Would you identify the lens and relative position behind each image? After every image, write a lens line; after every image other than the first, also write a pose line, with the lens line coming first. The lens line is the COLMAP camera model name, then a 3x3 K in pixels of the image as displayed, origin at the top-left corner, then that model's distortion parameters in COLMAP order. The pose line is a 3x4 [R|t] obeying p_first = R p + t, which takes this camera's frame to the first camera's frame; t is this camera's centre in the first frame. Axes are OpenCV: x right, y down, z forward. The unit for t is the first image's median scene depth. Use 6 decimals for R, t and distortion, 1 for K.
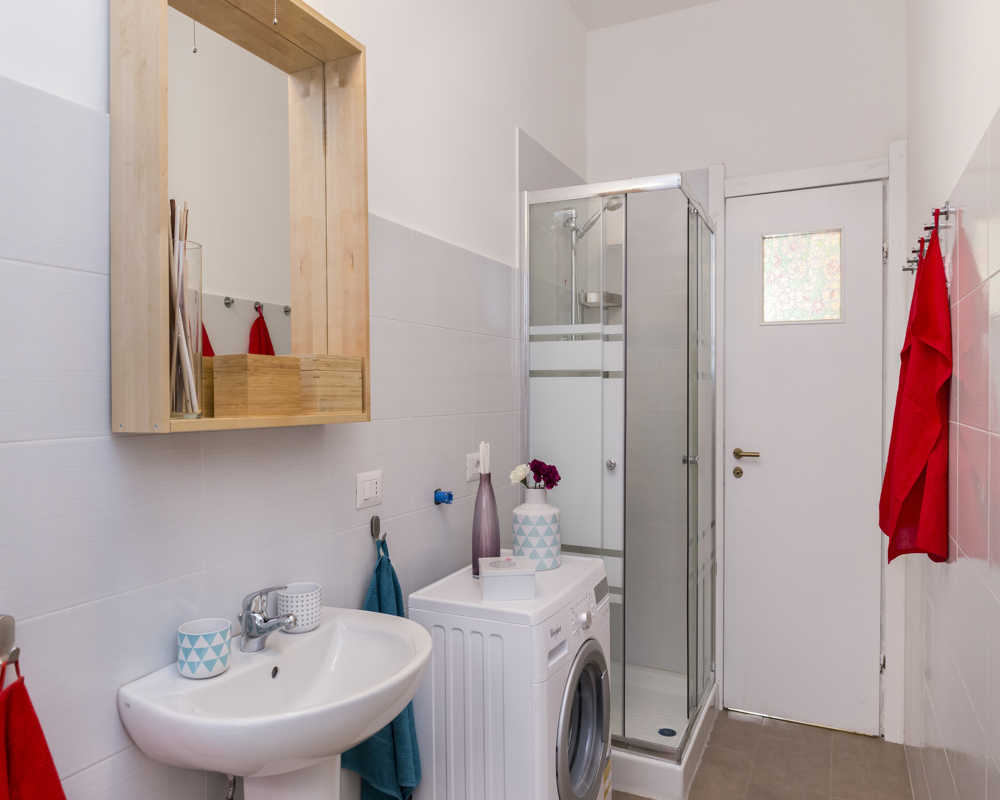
lens RADIAL K [[687.6, 0, 499.5], [0, 687.6, 388.7], [0, 0, 1]] dist [-0.011173, -0.005895]
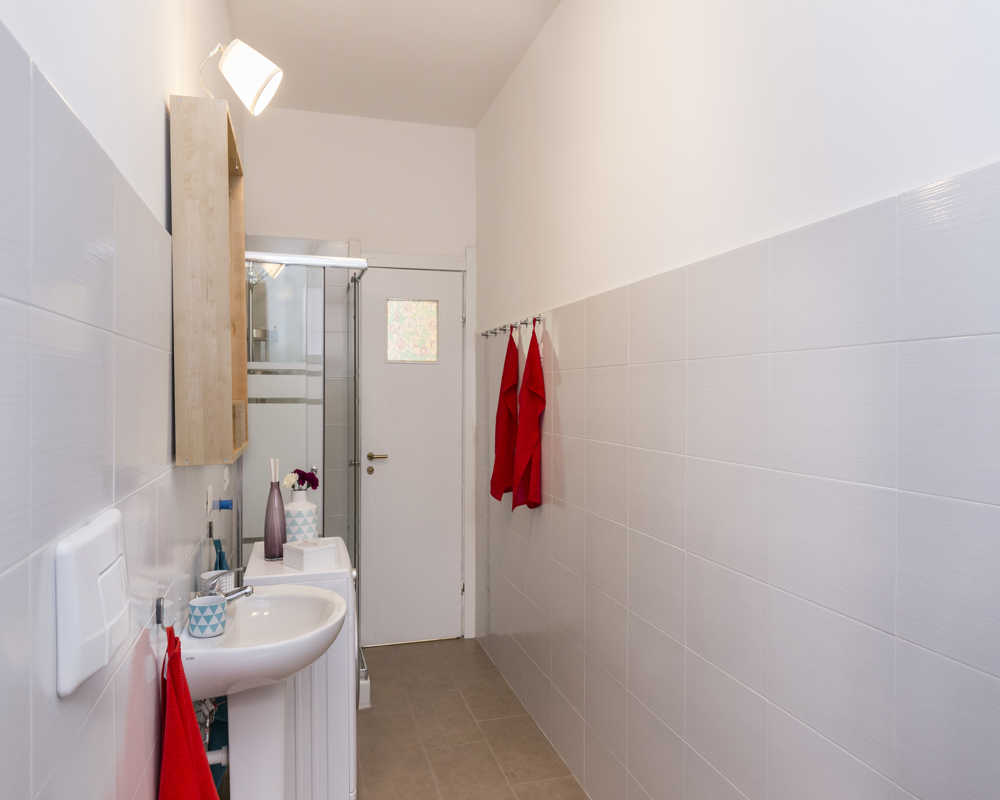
lens RADIAL K [[687.6, 0, 499.5], [0, 687.6, 388.7], [0, 0, 1]] dist [-0.011173, -0.005895]
pose [[0.738099, 0.006997, 0.674656, -0.457038], [-0.003588, 0.999973, -0.006446, -0.037885], [-0.674683, 0.002337, 0.738104, -0.208597]]
